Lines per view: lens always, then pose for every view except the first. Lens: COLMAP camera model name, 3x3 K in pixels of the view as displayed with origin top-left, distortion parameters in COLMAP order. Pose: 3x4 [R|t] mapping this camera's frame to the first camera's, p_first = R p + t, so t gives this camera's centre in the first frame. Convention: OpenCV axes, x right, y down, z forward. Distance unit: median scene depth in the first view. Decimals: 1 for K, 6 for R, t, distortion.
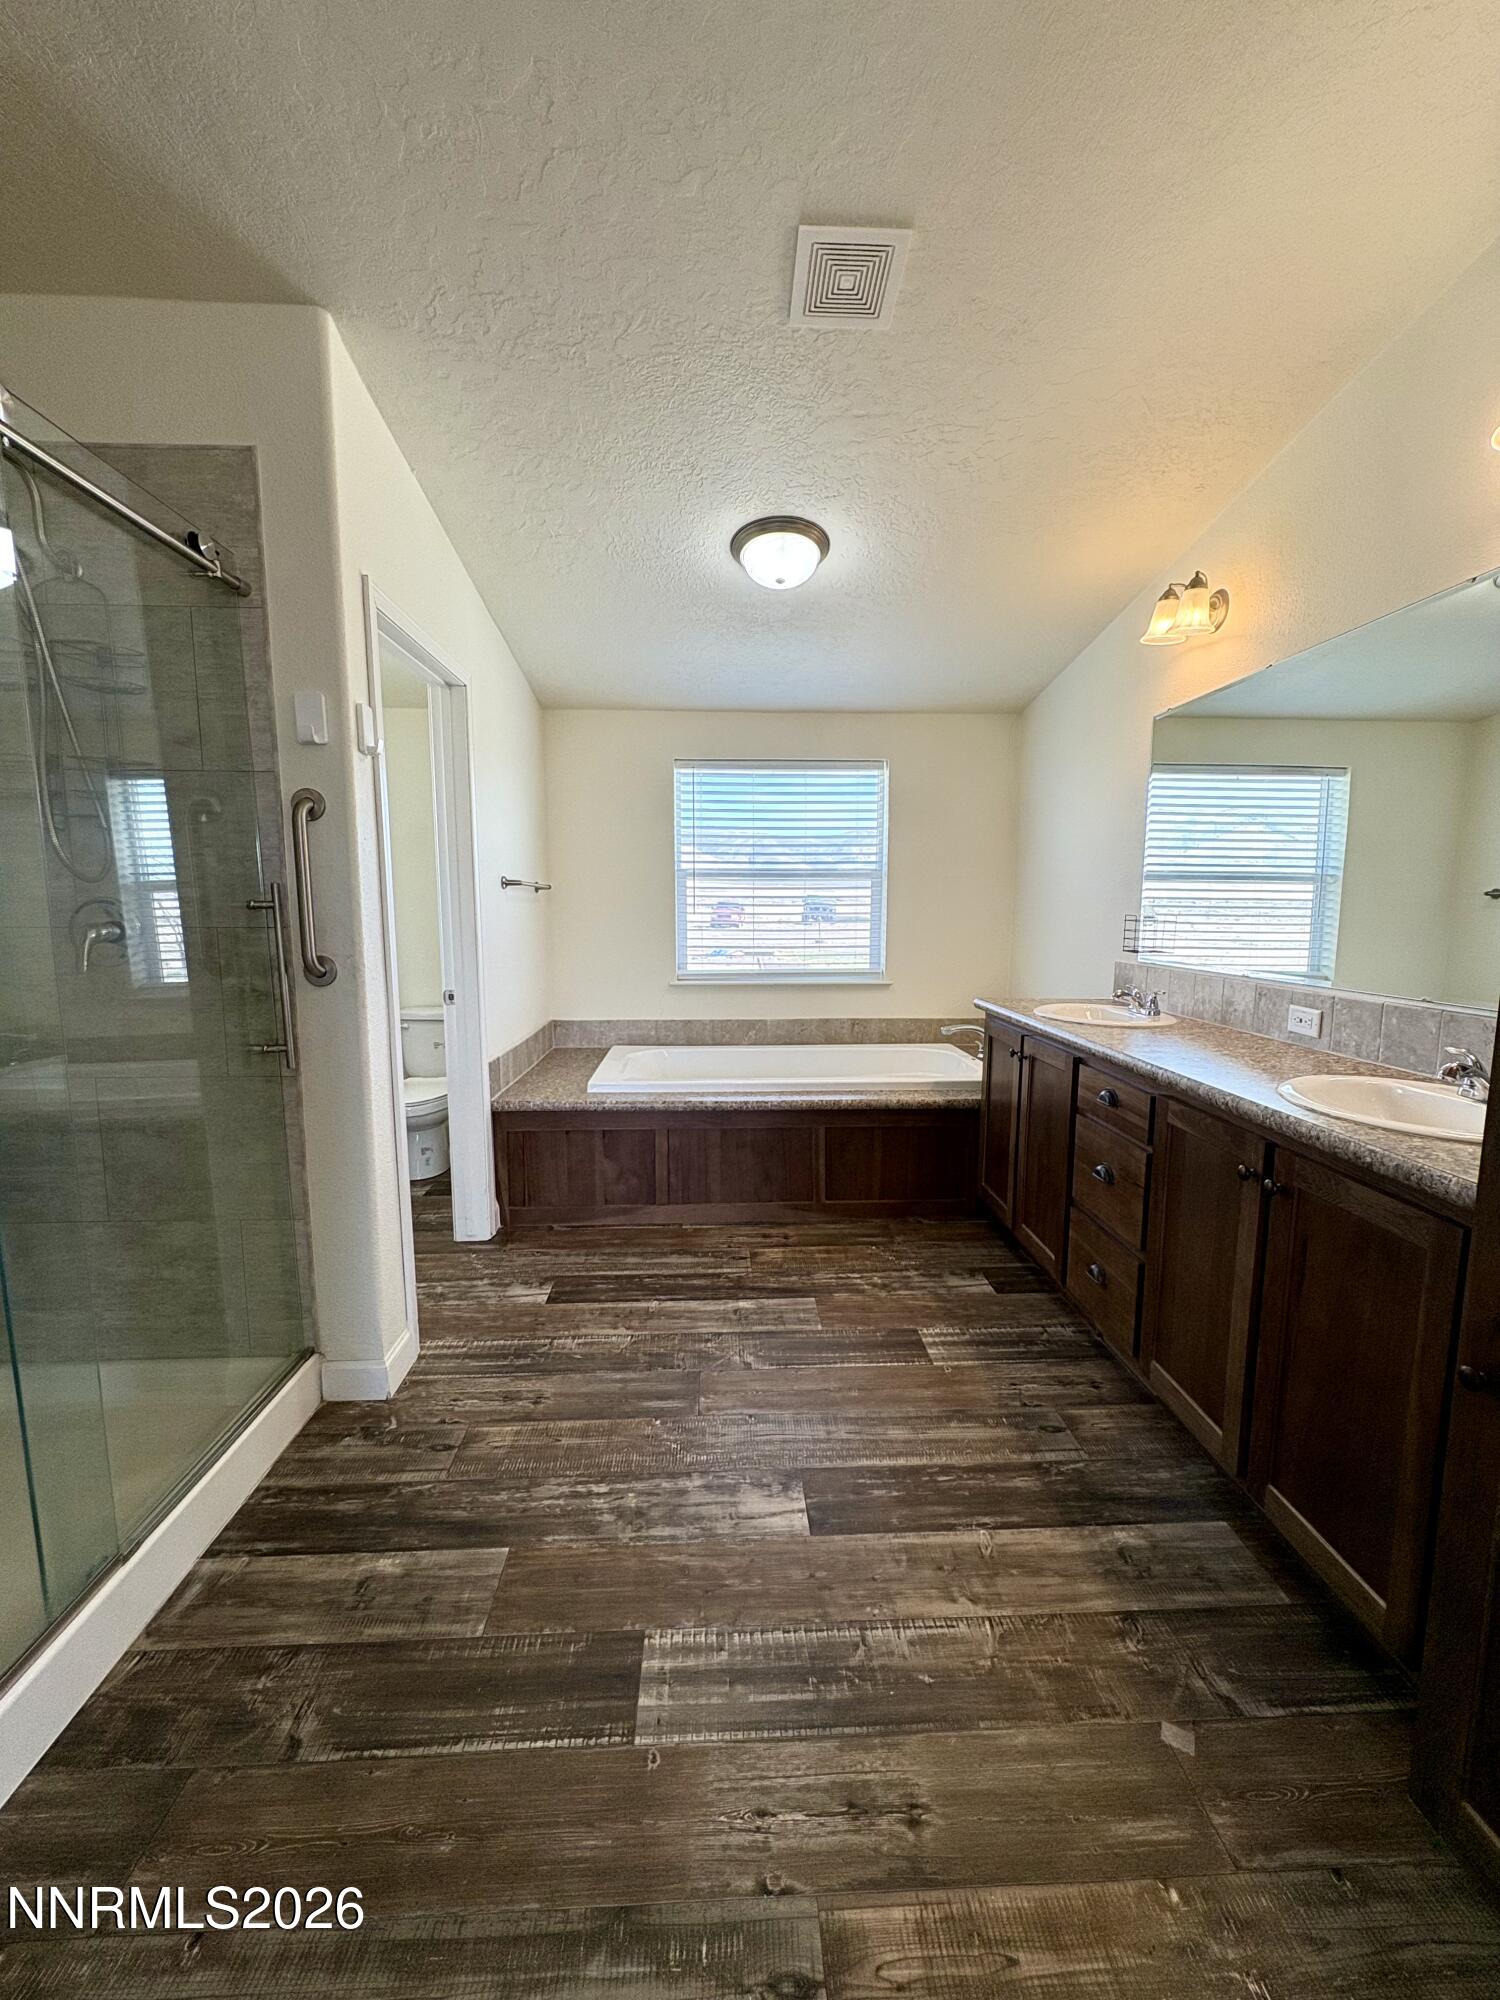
lens RADIAL K [[803.4, 0, 754.4], [0, 803.4, 996.9], [0, 0, 1]] dist [0.001309, 0.000851]
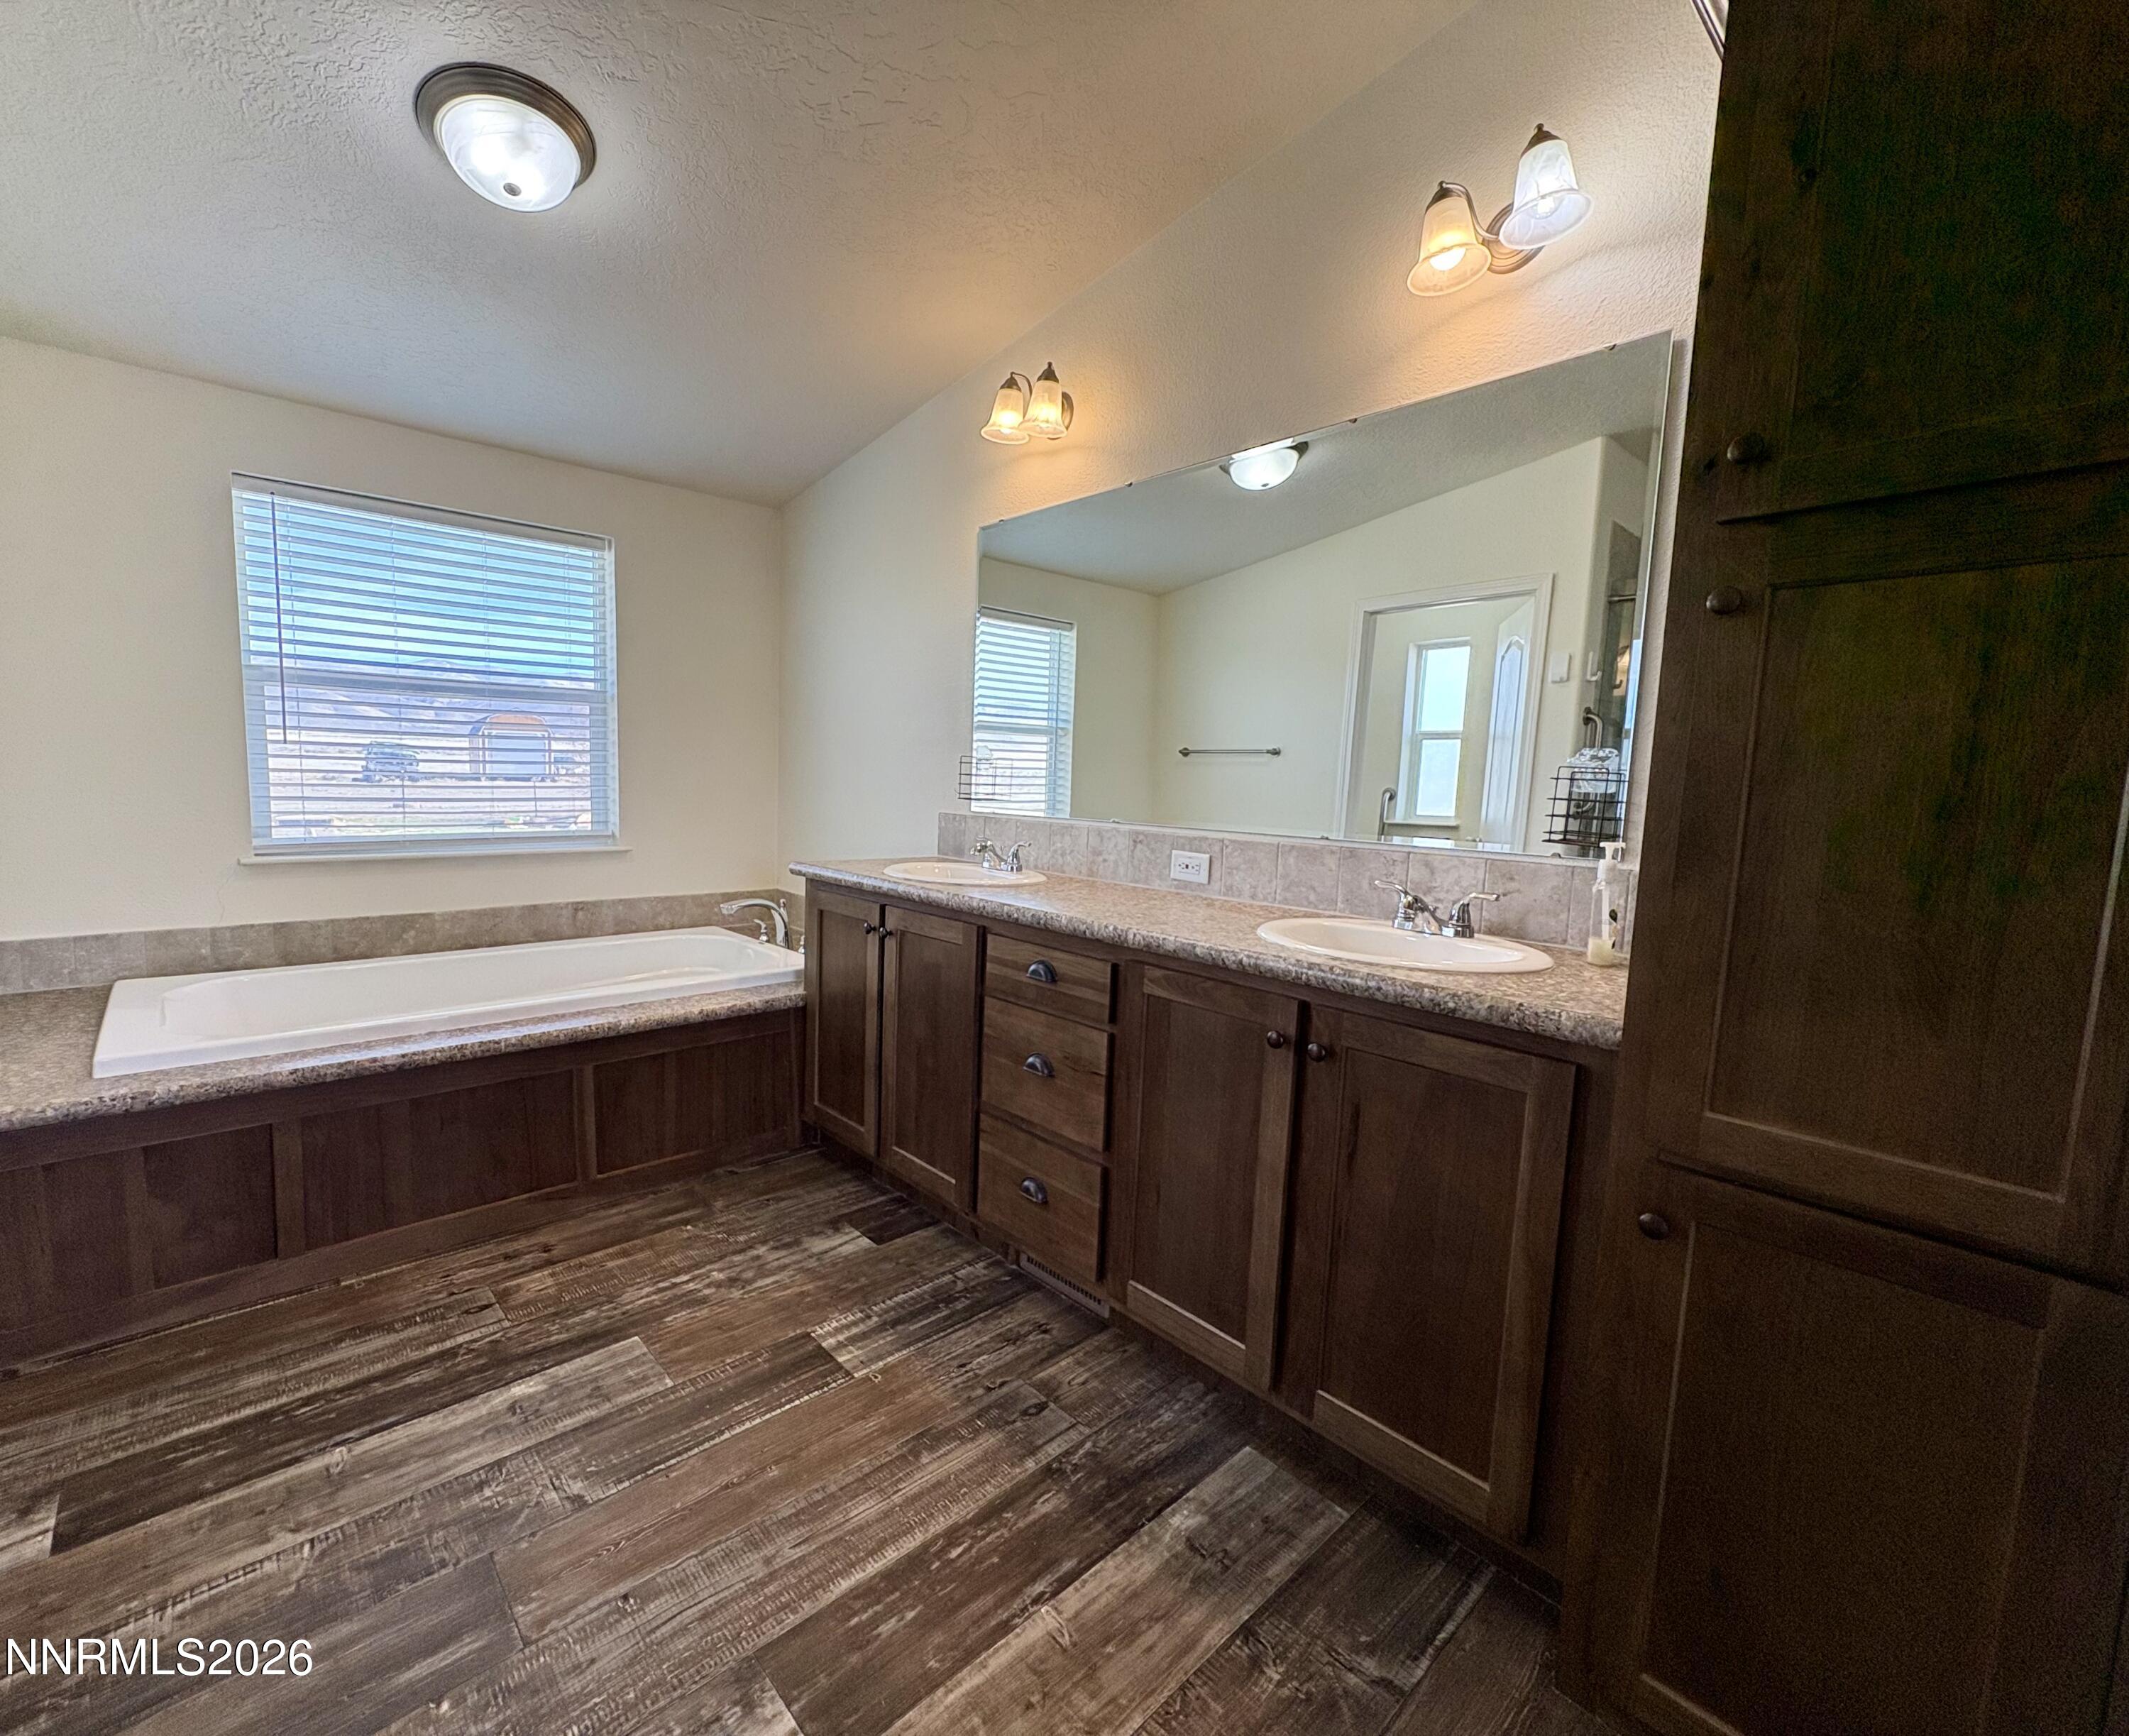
lens RADIAL K [[920.7, 0, 977.3], [0, 920.7, 869.7], [0, 0, 1]] dist [0.003225, -0.000693]
pose [[0.793891, -0.045190, 0.606379, -0.186267], [0.045809, 0.998846, 0.014464, 0.006953], [-0.606333, 0.016295, 0.795044, 0.328045]]
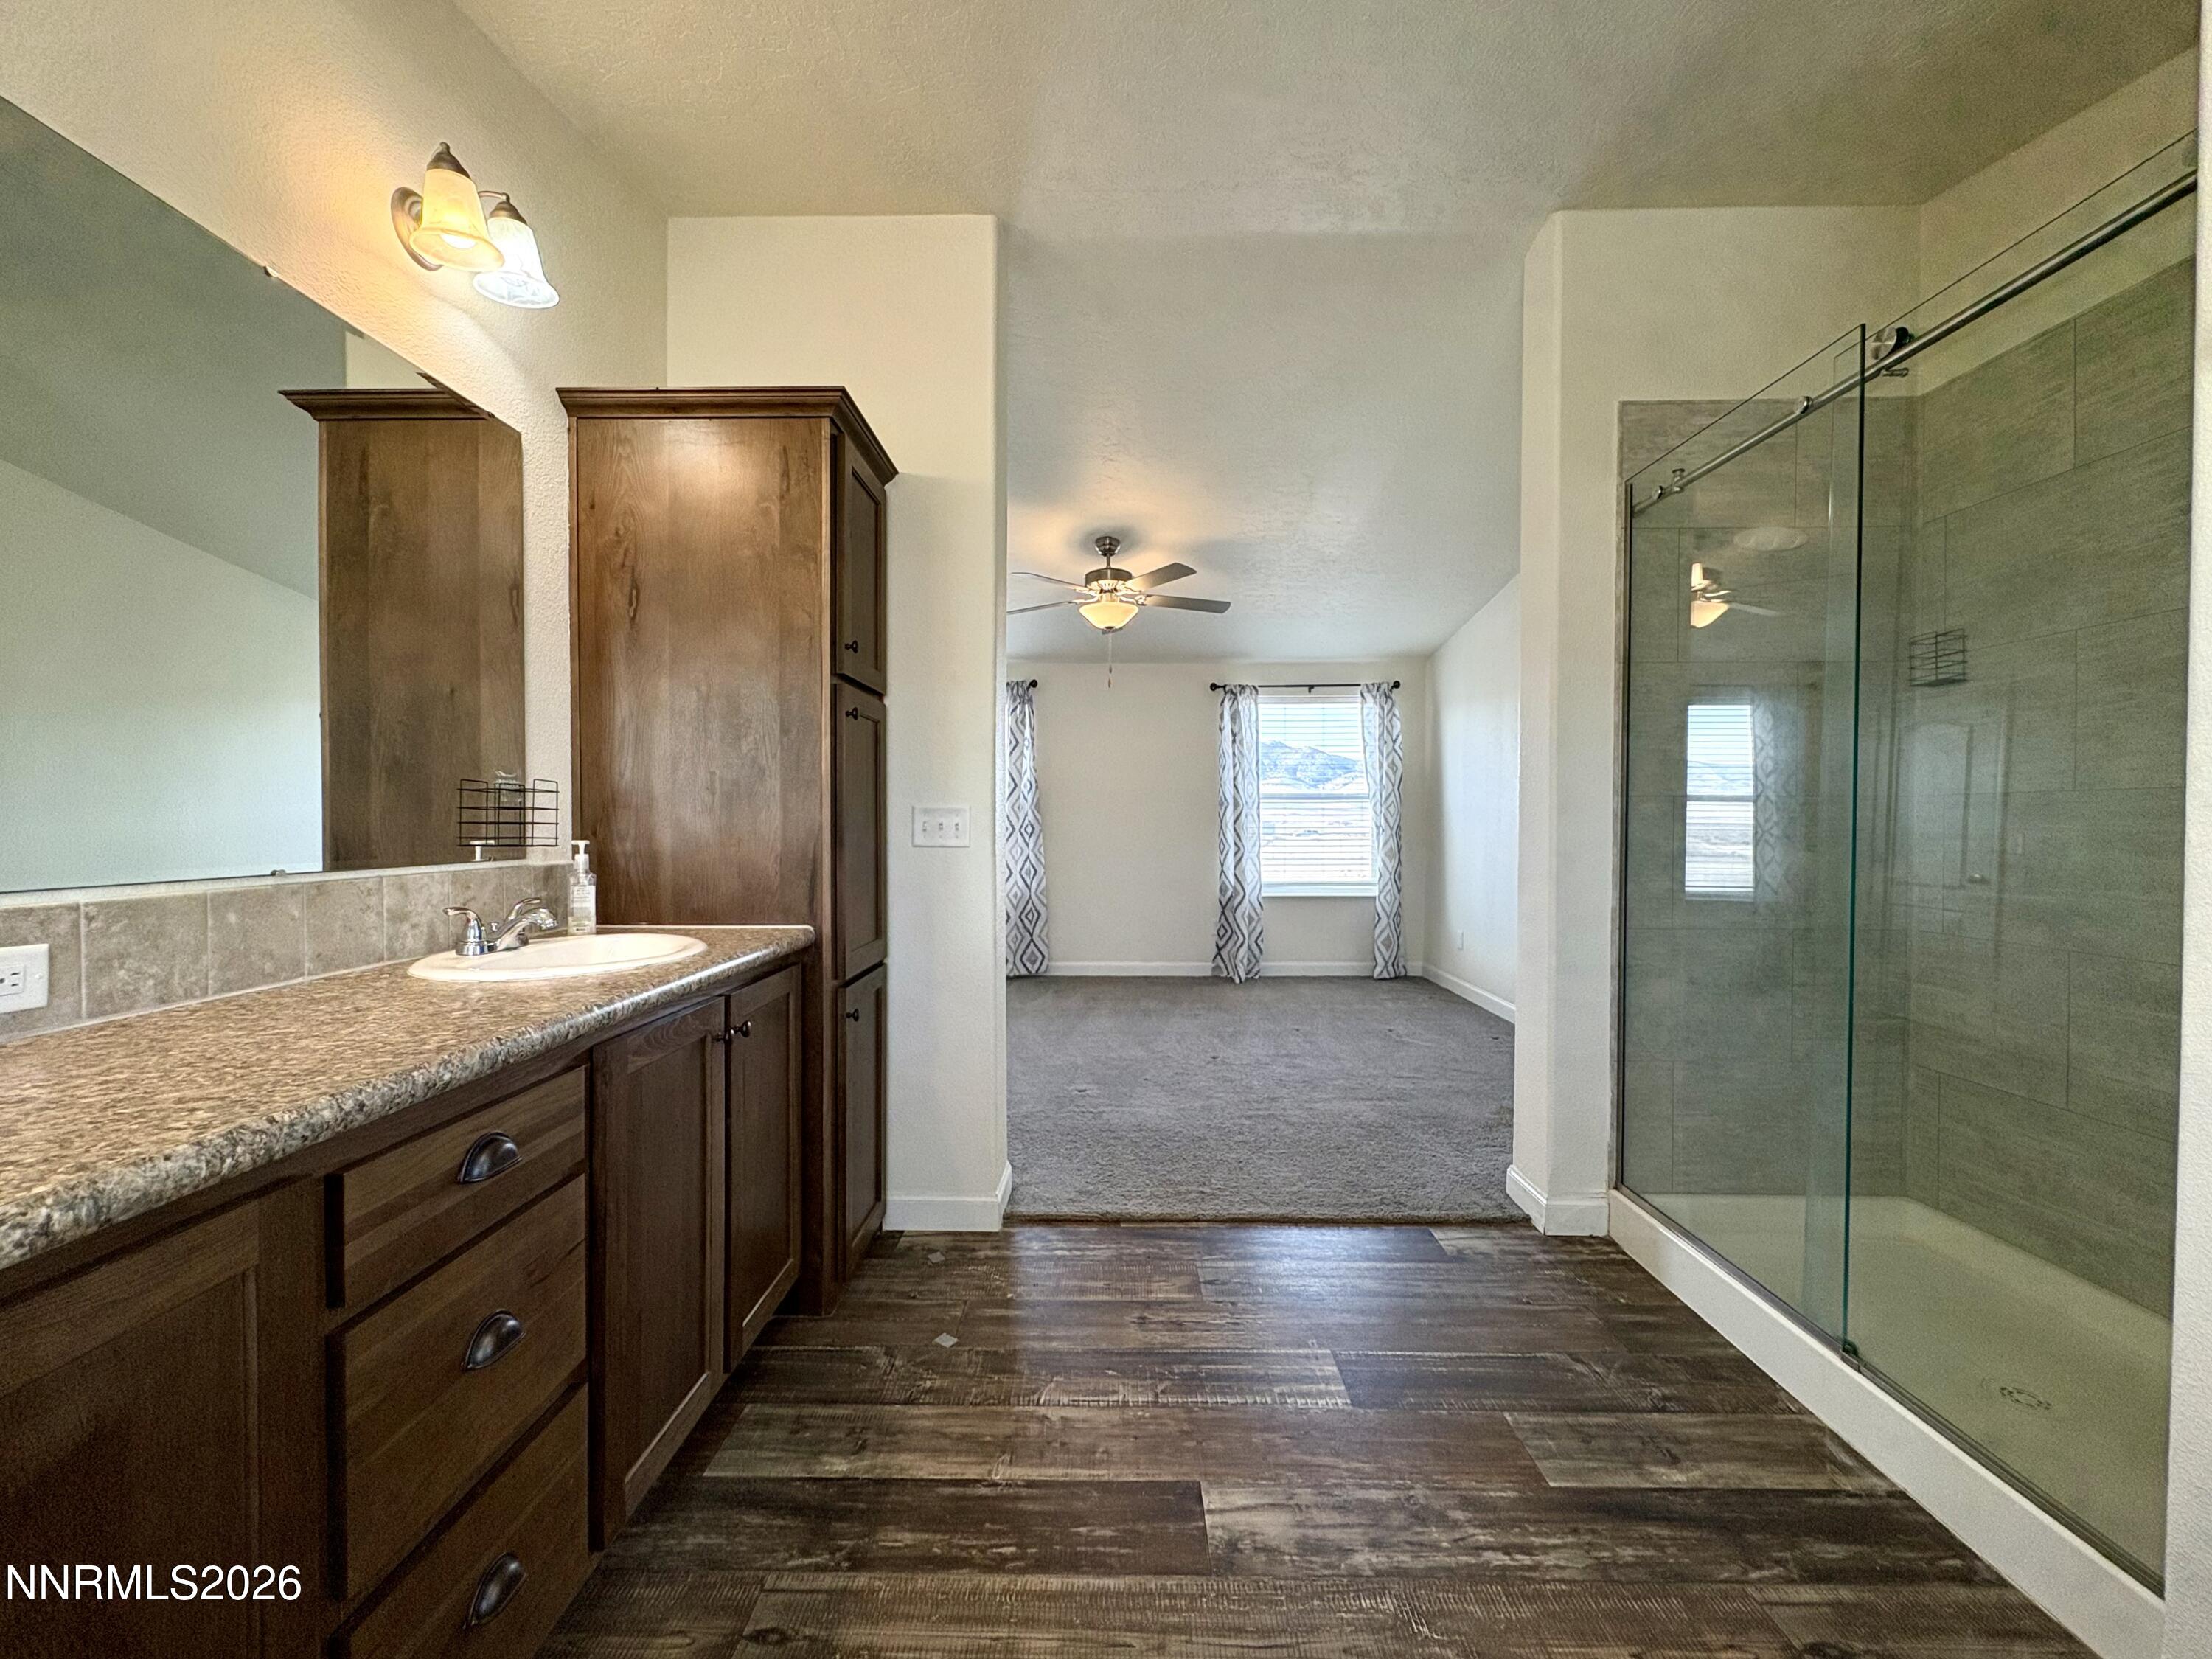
lens RADIAL K [[888.5, 0, 1099.9], [0, 888.5, 829.2], [0, 0, 1]] dist [0.001309, 0.000851]
pose [[-0.997604, -0.005765, 0.068944, 0.096106], [0.003085, 0.991825, 0.127570, -0.115232], [-0.069116, 0.127477, -0.989430, 1.556040]]
